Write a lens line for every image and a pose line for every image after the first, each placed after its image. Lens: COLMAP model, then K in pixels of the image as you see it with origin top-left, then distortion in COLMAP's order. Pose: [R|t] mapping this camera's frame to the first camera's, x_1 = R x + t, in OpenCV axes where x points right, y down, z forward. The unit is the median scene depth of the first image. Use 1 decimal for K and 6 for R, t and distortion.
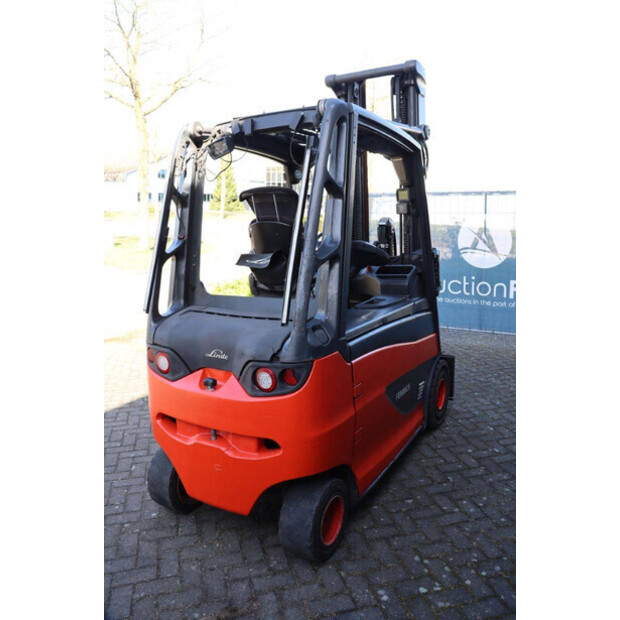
lens RADIAL K [[509.5, 0, 310.0], [0, 509.5, 310.0], [0, 0, 1]] dist [-0.193182, 0.182540]
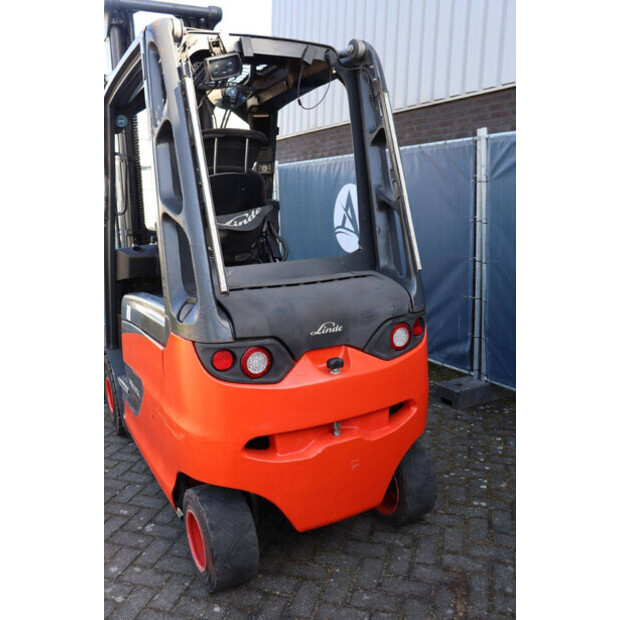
lens RADIAL K [[563.4, 0, 310.0], [0, 563.4, 310.0], [0, 0, 1]] dist [-0.154849, 0.192249]
pose [[0.519696, -0.153062, 0.840528, -0.918212], [0.163183, 0.983492, 0.078201, -0.014718], [-0.838622, 0.096519, 0.536094, 0.527716]]
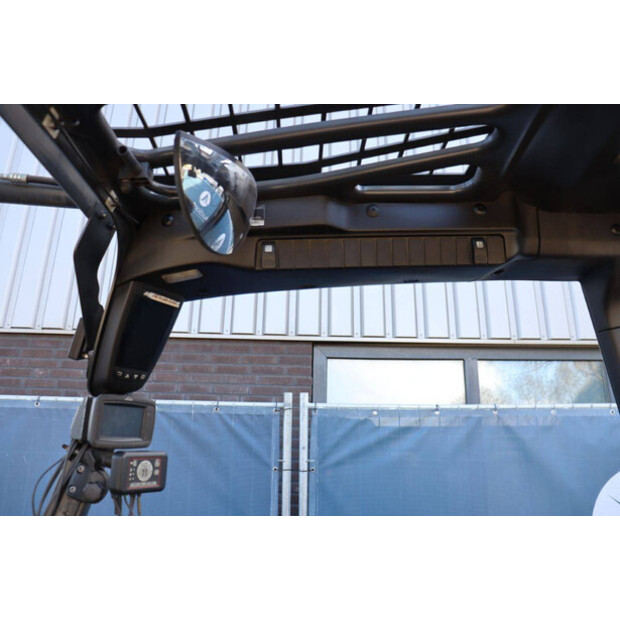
lens RADIAL K [[509.5, 0, 310.0], [0, 509.5, 310.0], [0, 0, 1]] dist [-0.193182, 0.182540]
pose [[-0.528930, 0.225245, 0.818229, -0.139116], [0.152304, 0.973676, -0.169583, -0.306899], [-0.834887, 0.034922, -0.549312, 1.425958]]
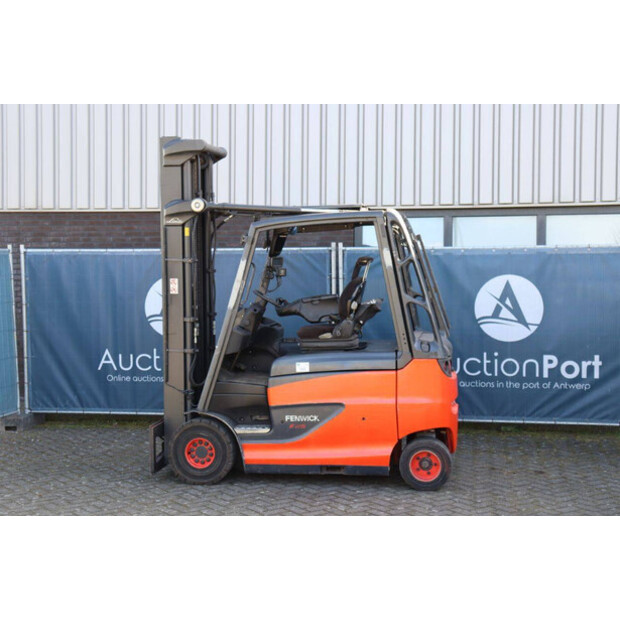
lens RADIAL K [[990.6, 0, 313.1], [0, 990.6, 299.2], [0, 0, 1]] dist [0.131039, 0.140437]
pose [[-0.356320, -0.010451, 0.934305, -3.121621], [0.181168, 0.980188, 0.080057, -0.440212], [-0.916632, 0.197792, -0.347367, 2.488424]]
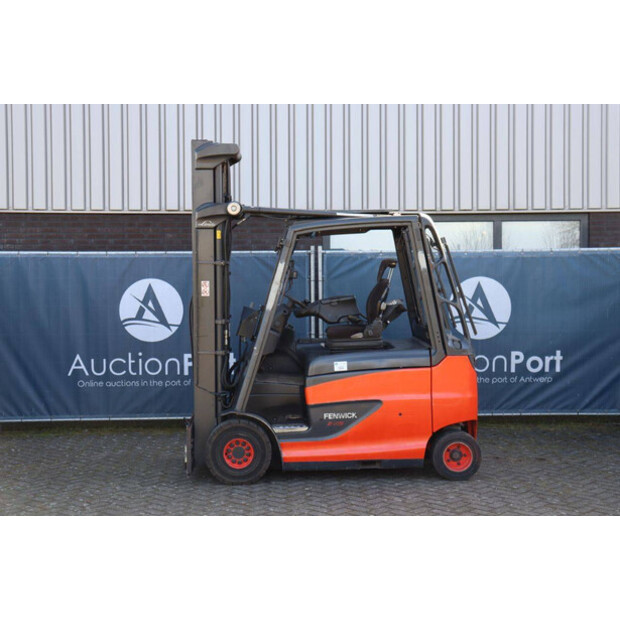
lens RADIAL K [[990.6, 0, 313.1], [0, 990.6, 299.2], [0, 0, 1]] dist [0.131039, 0.140437]
pose [[-0.542171, -0.003103, 0.840263, -2.850609], [0.169166, 0.979115, 0.112769, -0.580472], [-0.823064, 0.203284, -0.530322, 3.226743]]
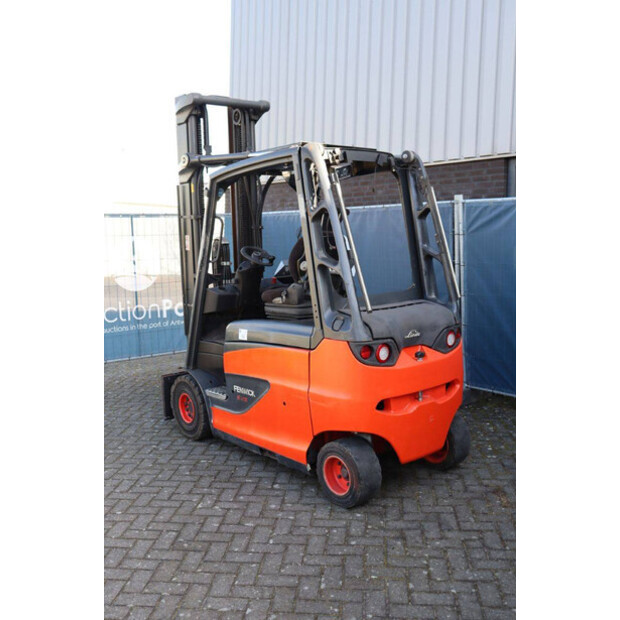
lens RADIAL K [[629.1, 0, 310.0], [0, 629.1, 310.0], [0, 0, 1]] dist [-0.064068, 0.006586]
pose [[0.351903, -0.099051, 0.930781, -1.734442], [0.181988, 0.982650, 0.035766, -0.077340], [-0.918175, 0.156805, 0.363823, 0.626691]]
